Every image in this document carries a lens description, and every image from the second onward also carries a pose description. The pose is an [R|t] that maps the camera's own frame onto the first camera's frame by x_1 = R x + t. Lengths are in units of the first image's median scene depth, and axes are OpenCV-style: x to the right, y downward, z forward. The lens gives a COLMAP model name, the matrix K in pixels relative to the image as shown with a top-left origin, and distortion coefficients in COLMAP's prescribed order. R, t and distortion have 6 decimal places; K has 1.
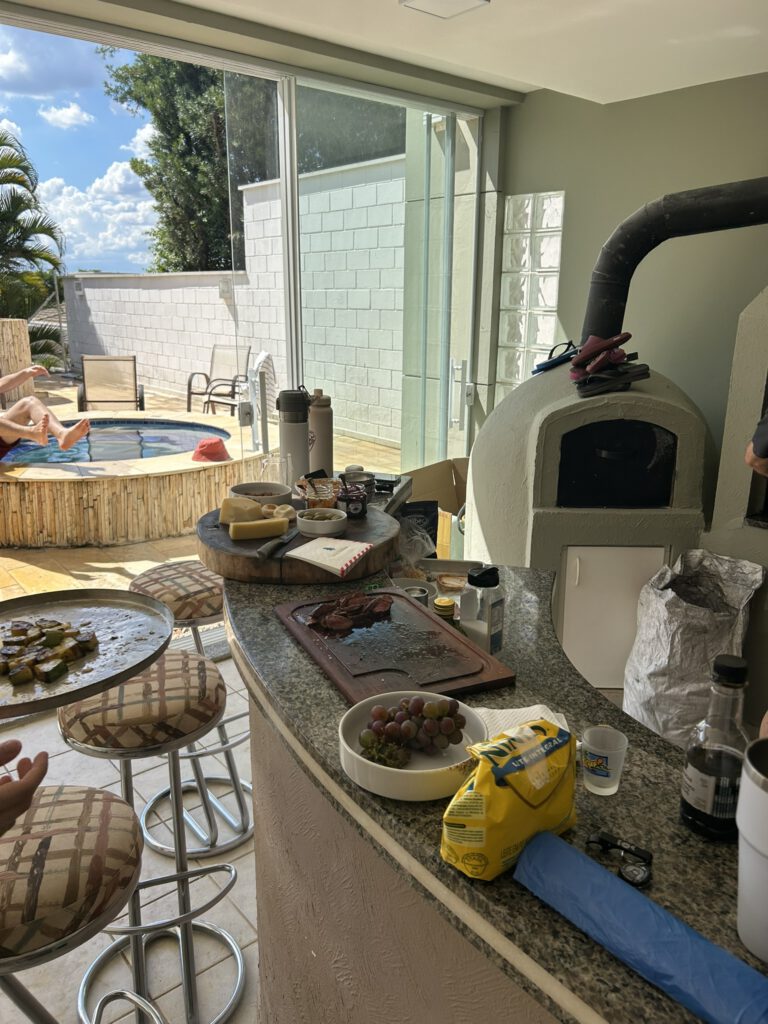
lens RADIAL K [[775.1, 0, 385.5], [0, 775.1, 508.2], [0, 0, 1]] dist [0.003185, 0.005315]
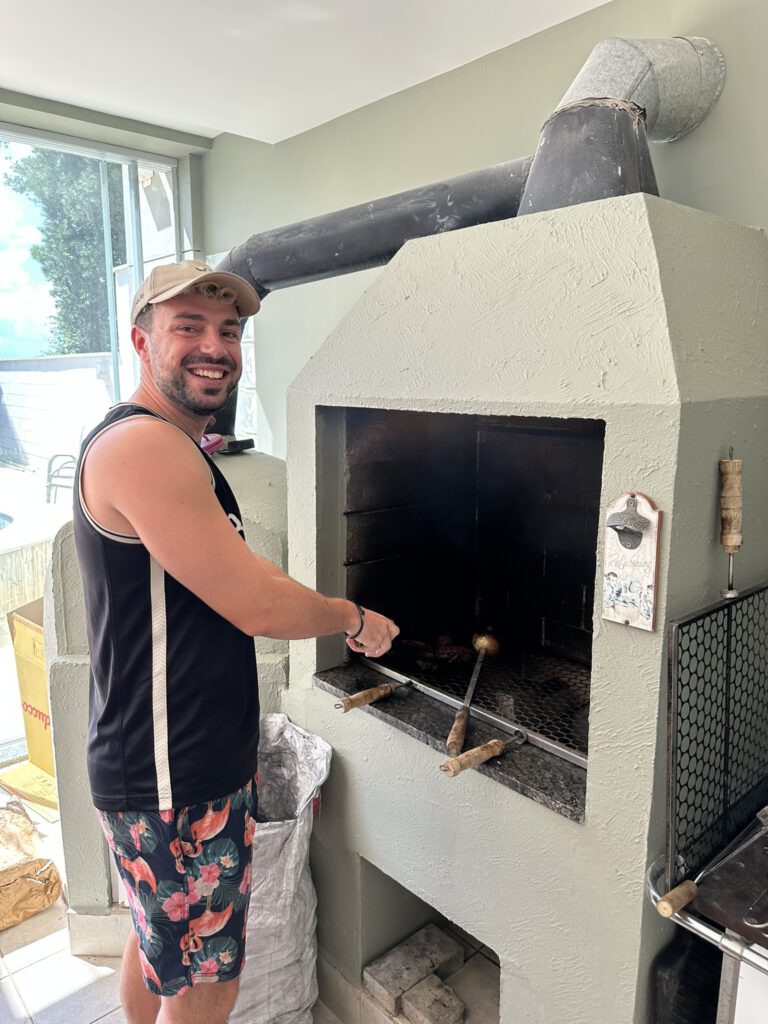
lens RADIAL K [[724.9, 0, 383.0], [0, 724.9, 514.1], [0, 0, 1]] dist [0.010139, -0.004647]
pose [[0.999836, -0.011765, 0.013759, 0.134447], [0.012843, 0.996626, -0.081064, -0.020262], [-0.012759, 0.081228, 0.996614, 0.088239]]
